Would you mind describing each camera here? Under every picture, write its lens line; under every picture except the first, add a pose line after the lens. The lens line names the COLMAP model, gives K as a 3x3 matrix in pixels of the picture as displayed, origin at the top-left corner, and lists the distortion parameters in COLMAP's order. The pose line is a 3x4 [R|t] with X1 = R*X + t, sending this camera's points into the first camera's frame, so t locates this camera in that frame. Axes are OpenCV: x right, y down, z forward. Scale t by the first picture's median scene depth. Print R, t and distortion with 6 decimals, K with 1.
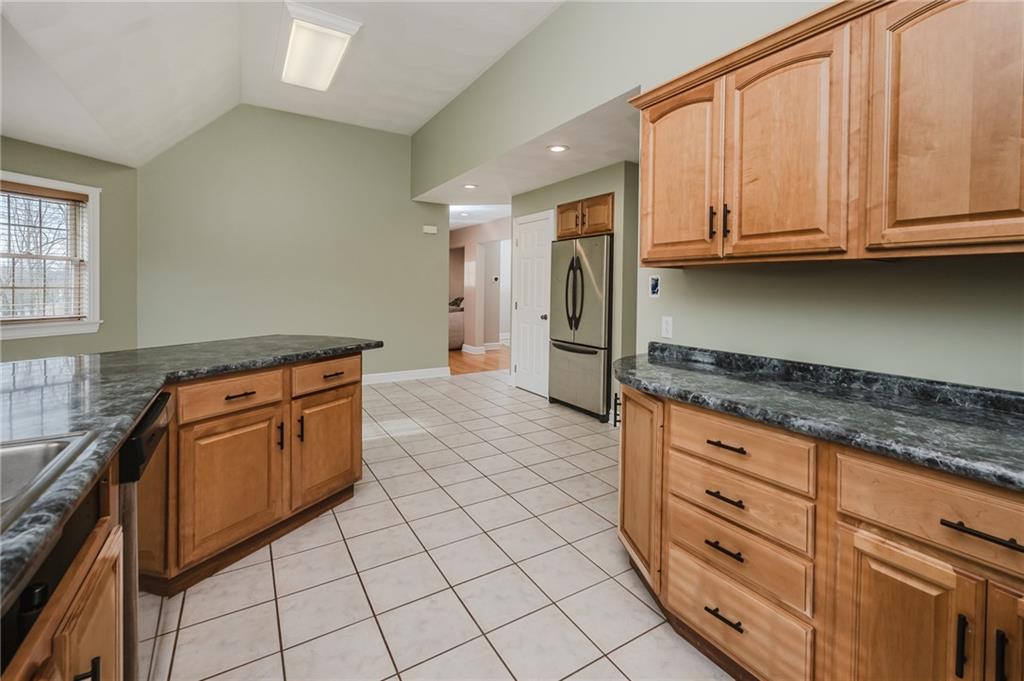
lens RADIAL K [[458.4, 0, 543.2], [0, 458.4, 292.3], [0, 0, 1]] dist [0.002042, 0.000379]
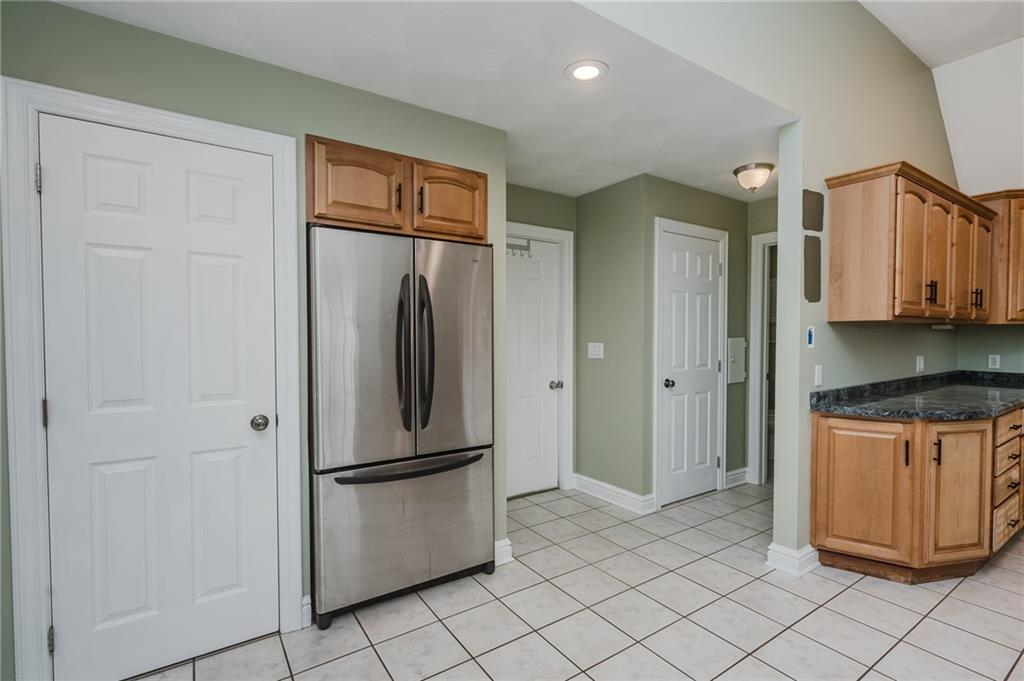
lens RADIAL K [[475.4, 0, 519.0], [0, 475.4, 348.9], [0, 0, 1]] dist [-0.000091, -0.001395]
pose [[-0.019016, -0.043156, 0.998887, -0.808900], [0.011749, 0.998989, 0.043384, -0.041243], [-0.999750, 0.012561, -0.018490, 1.708886]]
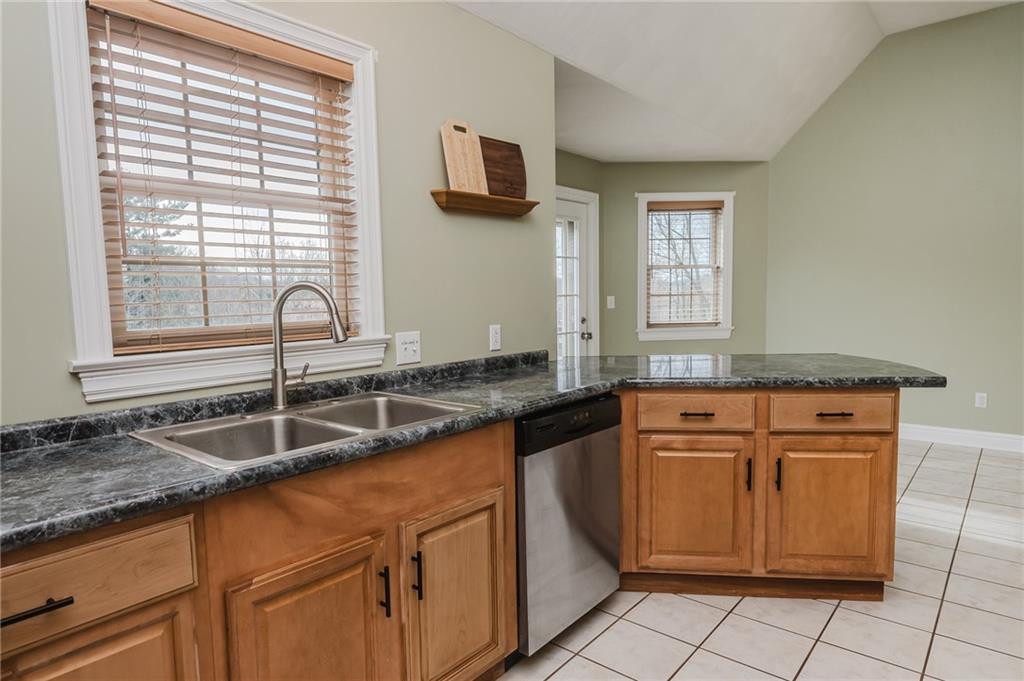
lens RADIAL K [[610.4, 0, 479.1], [0, 610.4, 349.5], [0, 0, 1]] dist [0.009378, -0.000359]
pose [[0.260895, 0.071882, -0.962687, 0.295836], [0.012647, 0.996884, 0.077863, 0.000419], [0.965284, -0.032489, 0.259173, 0.228474]]
